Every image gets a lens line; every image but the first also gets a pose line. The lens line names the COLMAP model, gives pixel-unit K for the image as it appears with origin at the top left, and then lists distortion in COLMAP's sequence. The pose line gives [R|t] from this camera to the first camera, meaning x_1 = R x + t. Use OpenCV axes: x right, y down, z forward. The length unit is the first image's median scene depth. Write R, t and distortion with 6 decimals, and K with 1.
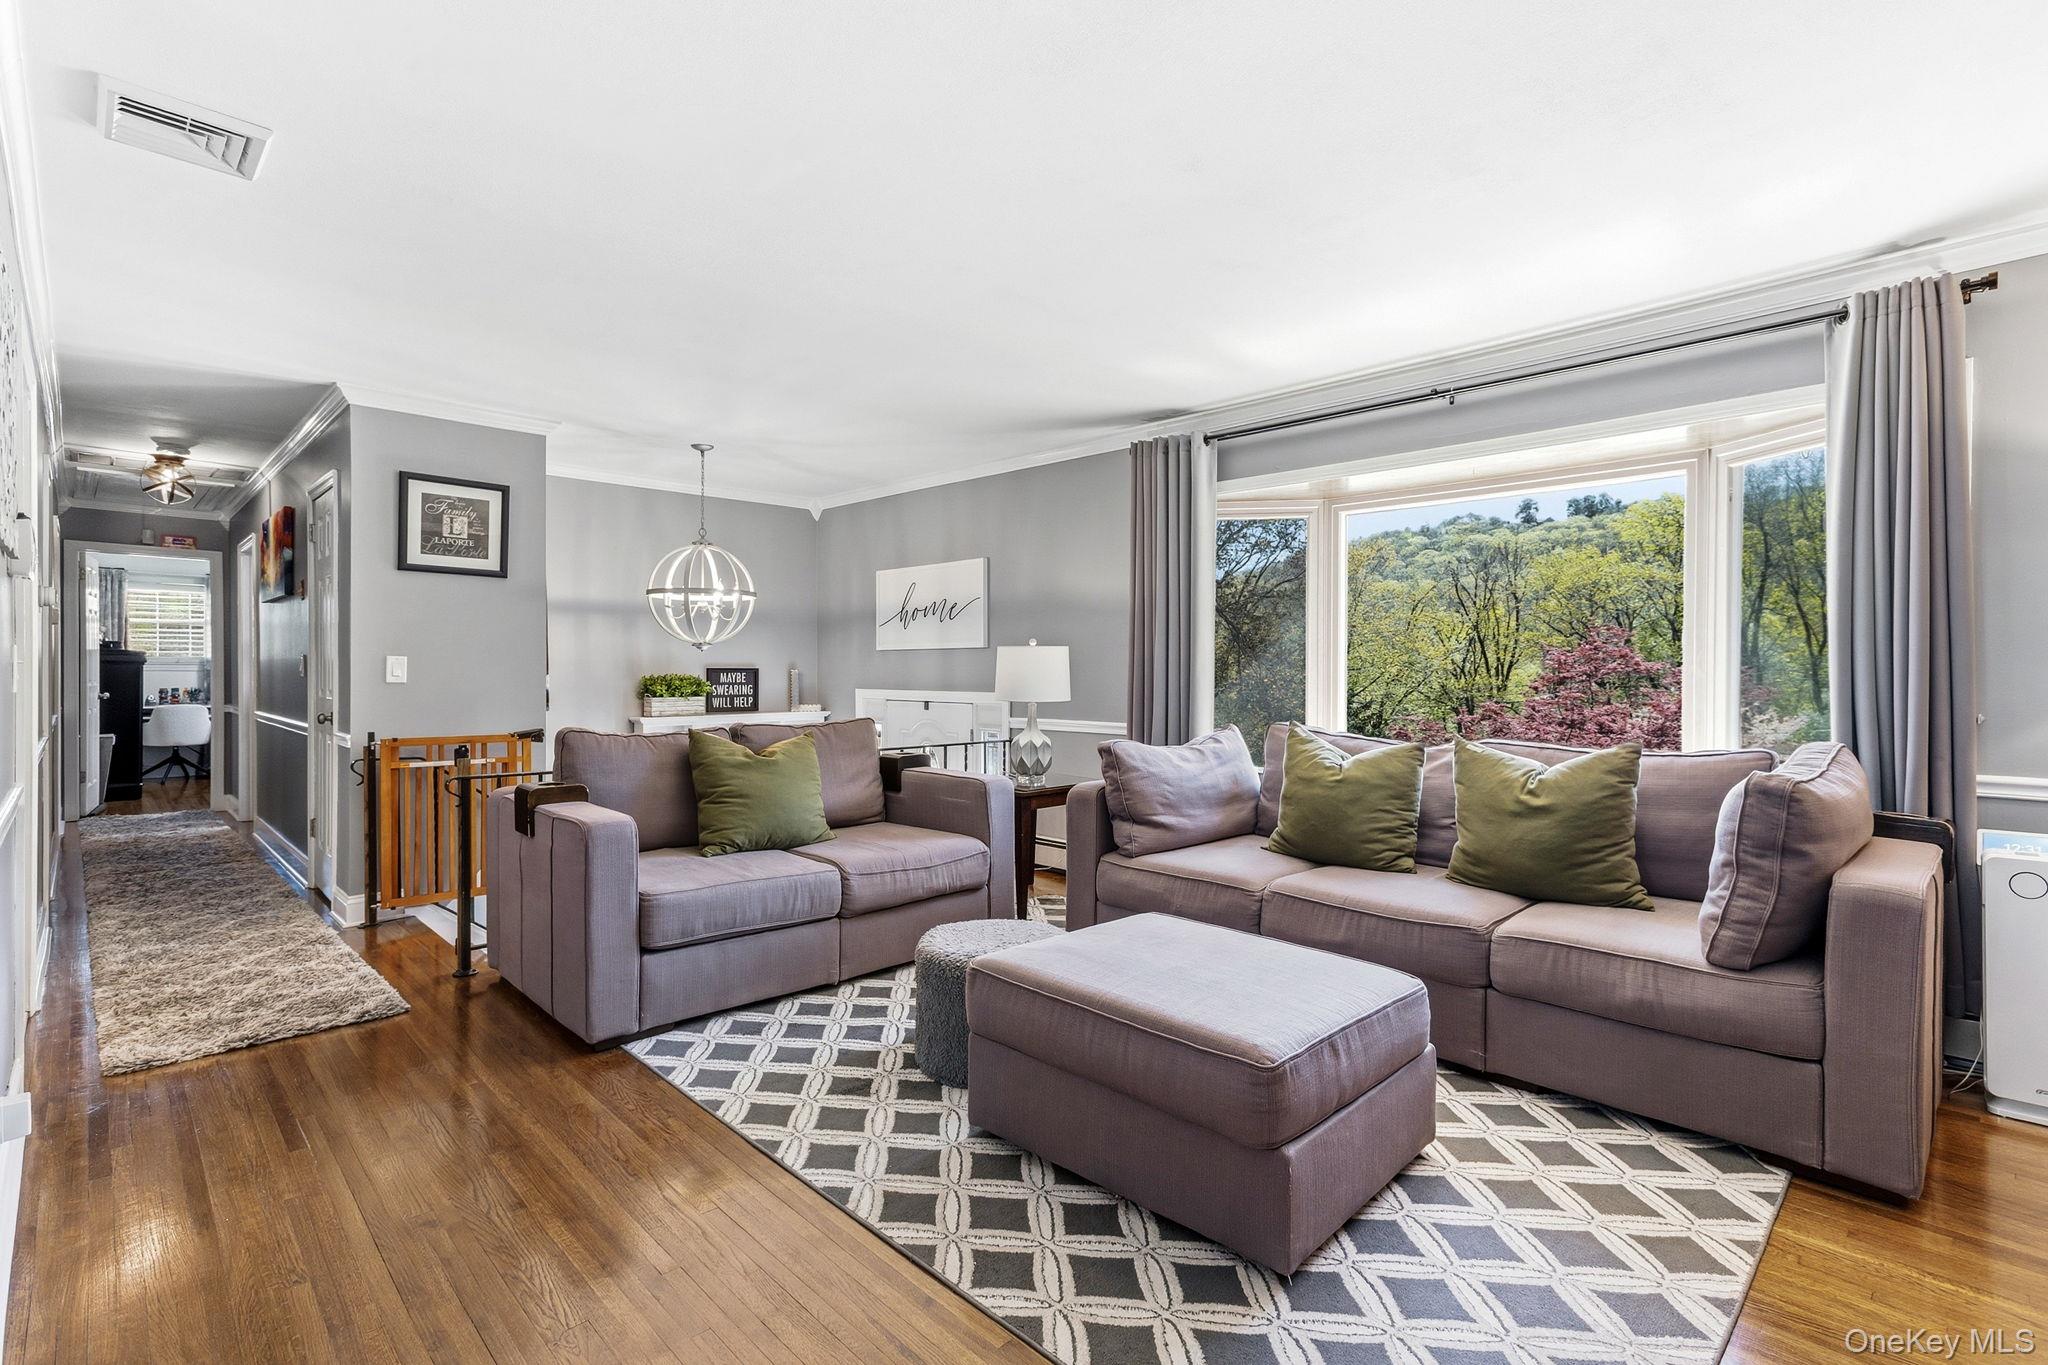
lens RADIAL K [[935.5, 0, 1024.0], [0, 935.5, 682.5], [0, 0, 1]] dist [-0.041797, 0.017200]
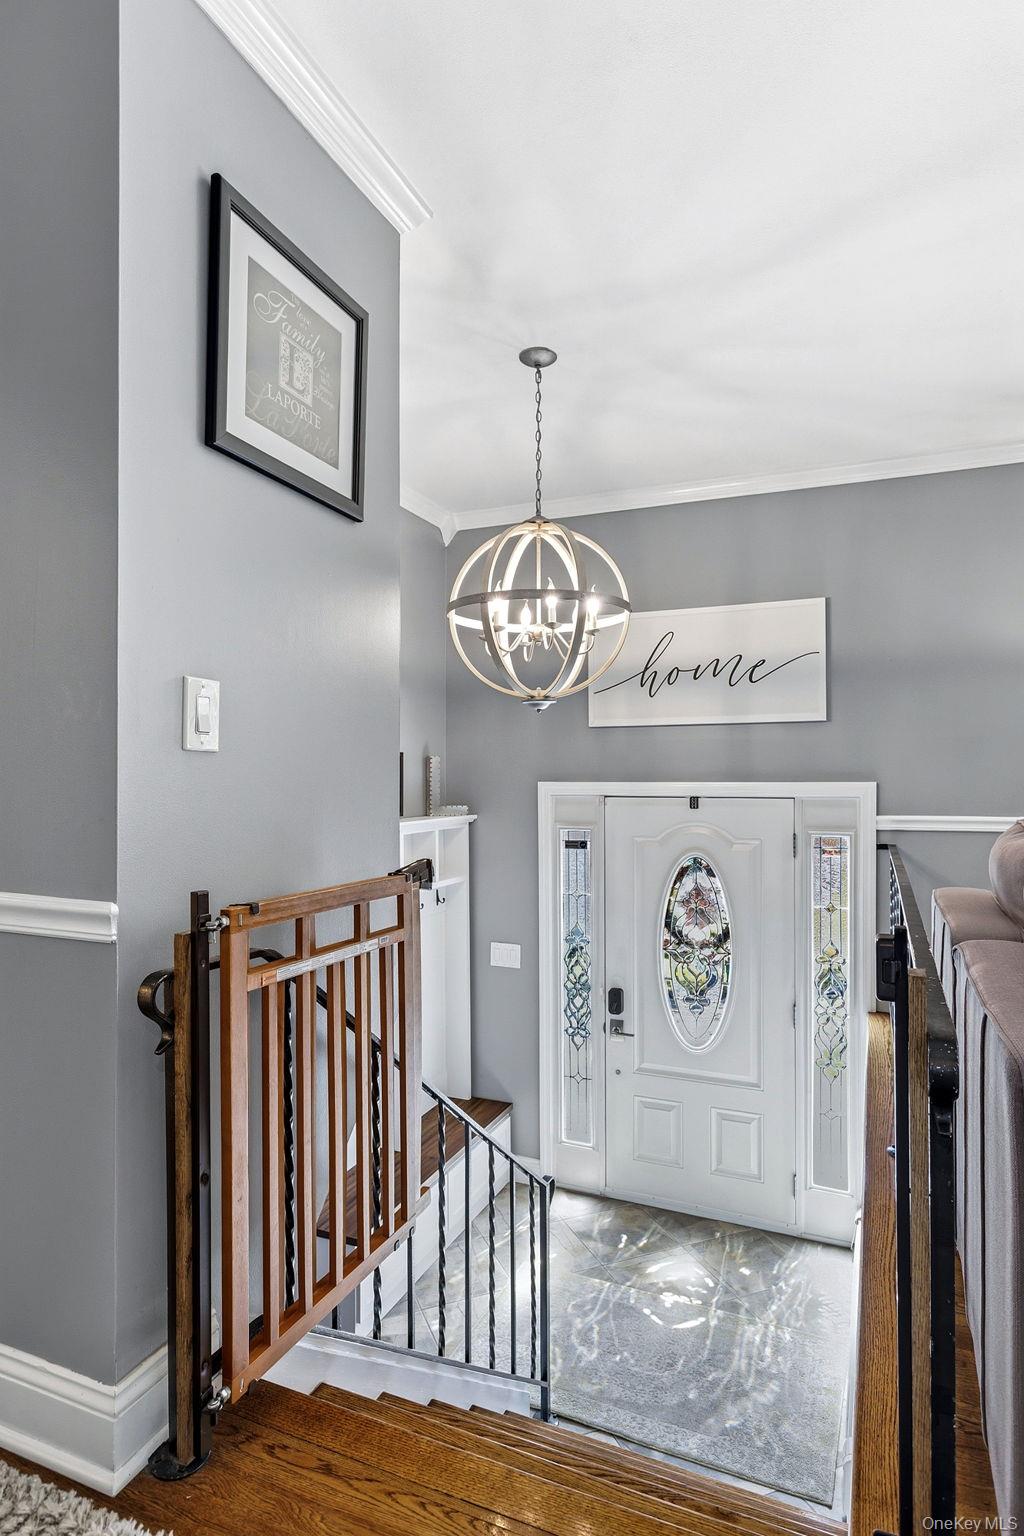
lens RADIAL K [[842.1, 0, 484.7], [0, 842.1, 793.2], [0, 0, 1]] dist [0.006795, 0.000957]
pose [[0.929226, -0.004930, 0.369480, -0.698501], [0.000749, 0.999934, 0.011459, 0.013184], [-0.369512, -0.010371, 0.929168, 0.640511]]
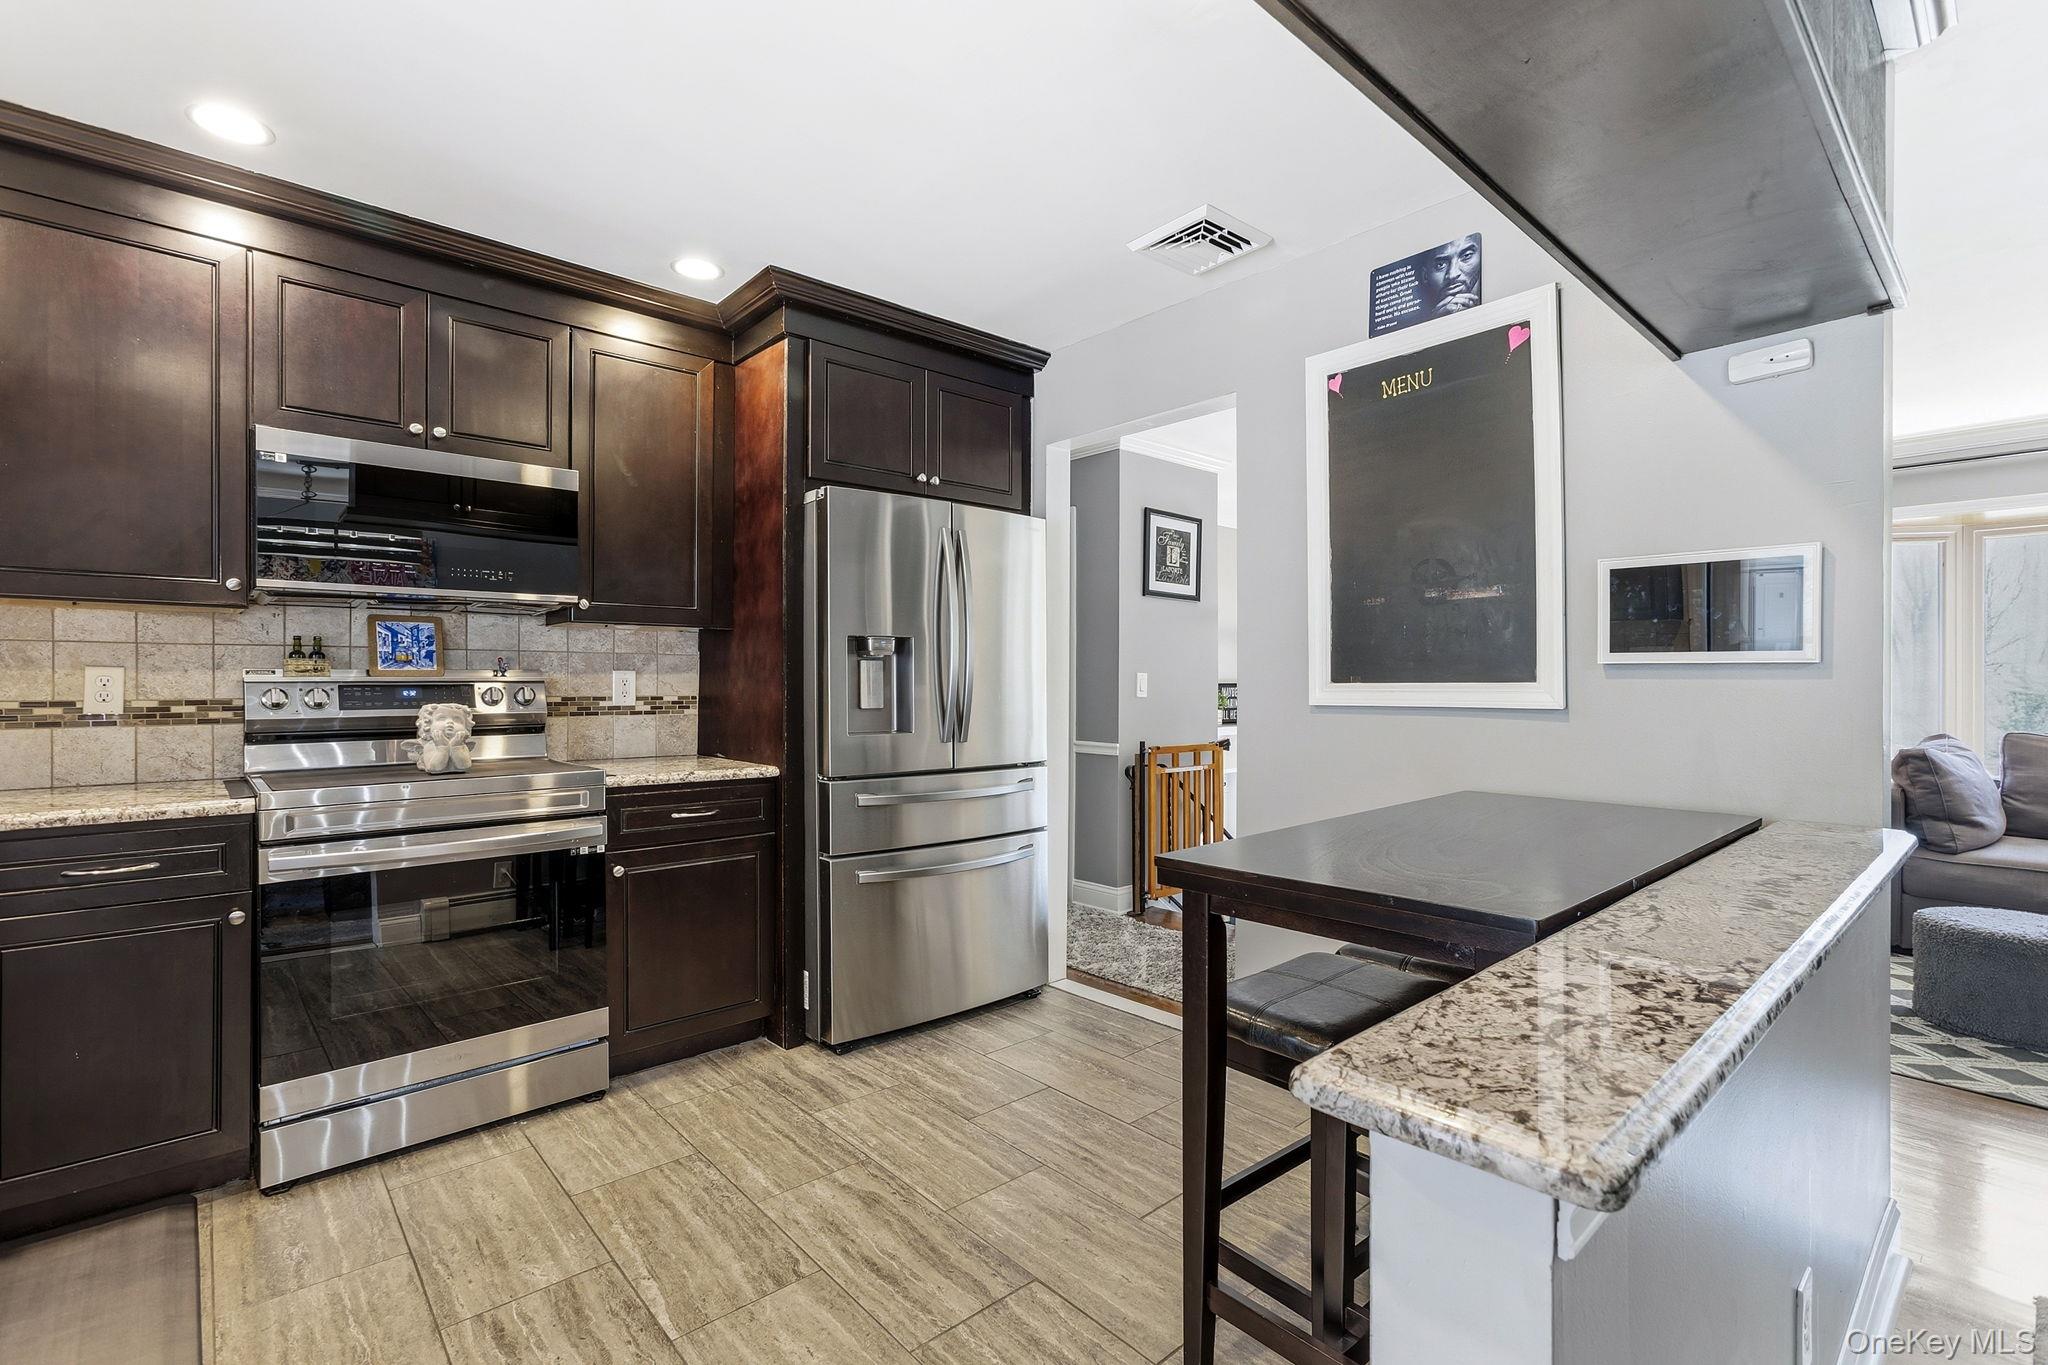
lens RADIAL K [[915.6, 0, 1024.0], [0, 915.6, 682.5], [0, 0, 1]] dist [-0.003387, 0.000071]
pose [[0.999162, -0.002984, -0.040819, -0.775064], [0.002407, 0.999896, -0.014189, -0.002587], [0.040857, 0.014078, 0.999066, -0.105562]]
